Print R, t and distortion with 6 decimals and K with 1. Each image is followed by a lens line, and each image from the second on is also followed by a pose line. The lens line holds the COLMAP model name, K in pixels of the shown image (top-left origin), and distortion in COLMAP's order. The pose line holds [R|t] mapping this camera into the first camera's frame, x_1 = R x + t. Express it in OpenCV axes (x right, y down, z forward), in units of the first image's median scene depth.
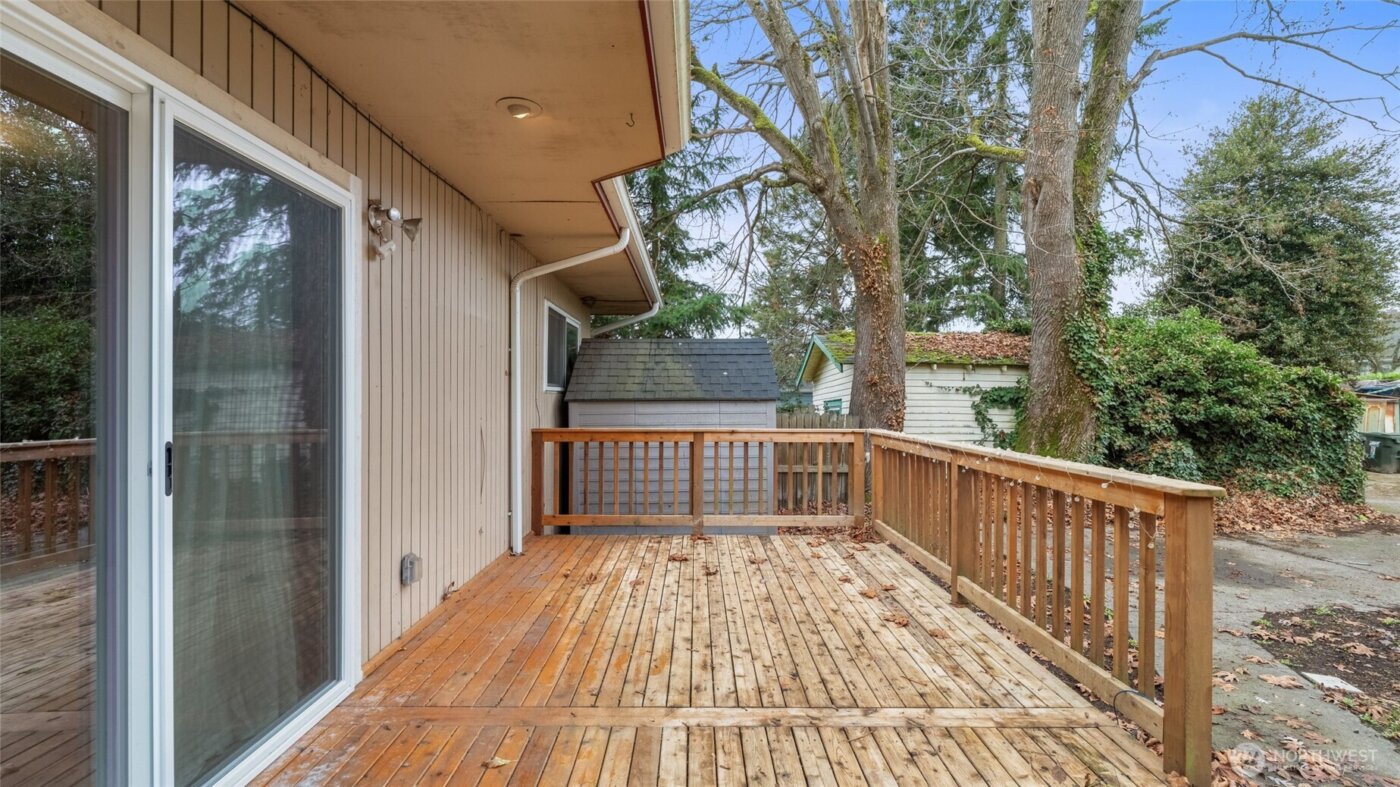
lens RADIAL K [[624.2, 0, 698.6], [0, 624.2, 398.7], [0, 0, 1]] dist [-0.005853, -0.000473]
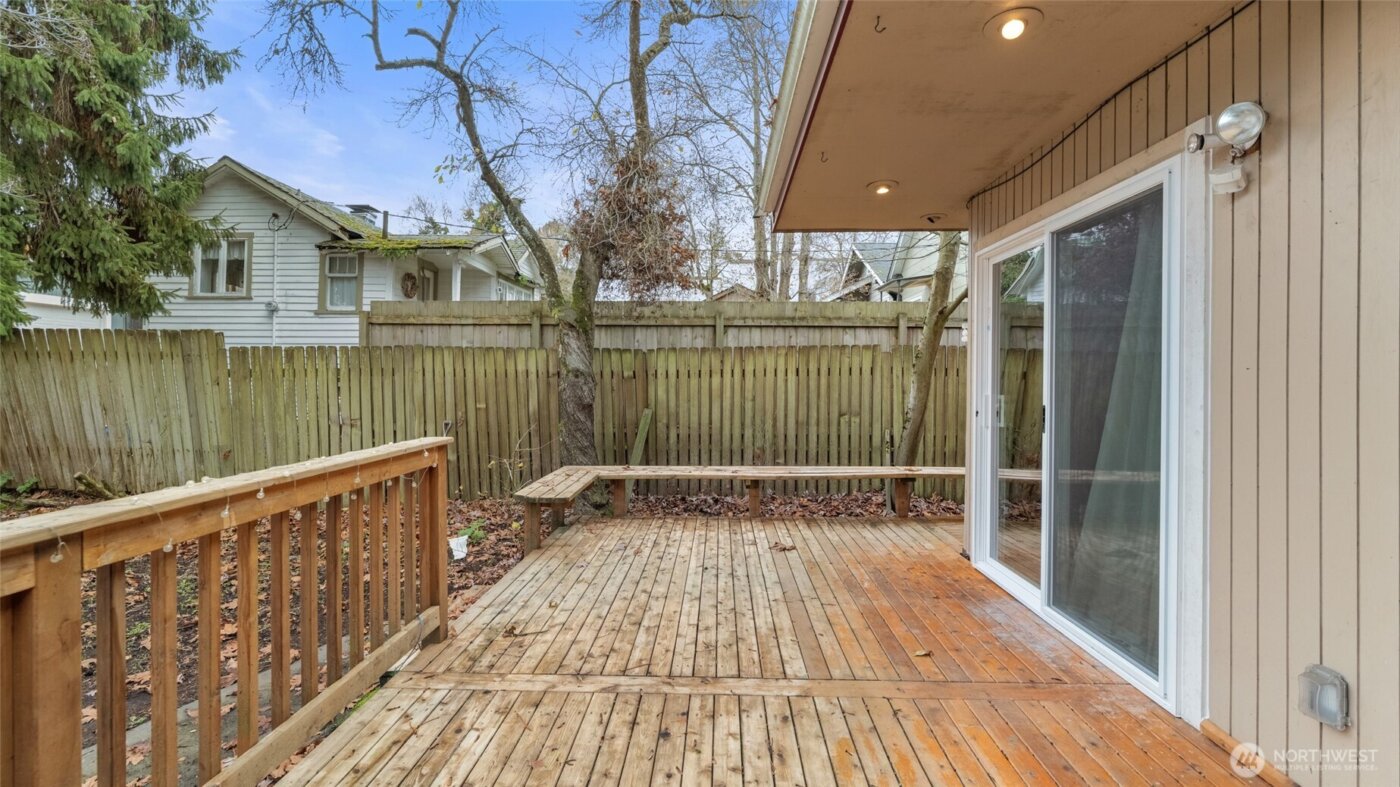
lens RADIAL K [[624.2, 0, 698.0], [0, 624.2, 388.1], [0, 0, 1]] dist [-0.005853, -0.000473]
pose [[-0.999136, -0.006358, 0.041079, 0.092234], [-0.005594, 0.999810, 0.018684, -0.008111], [-0.041190, 0.018438, -0.998981, 2.000380]]
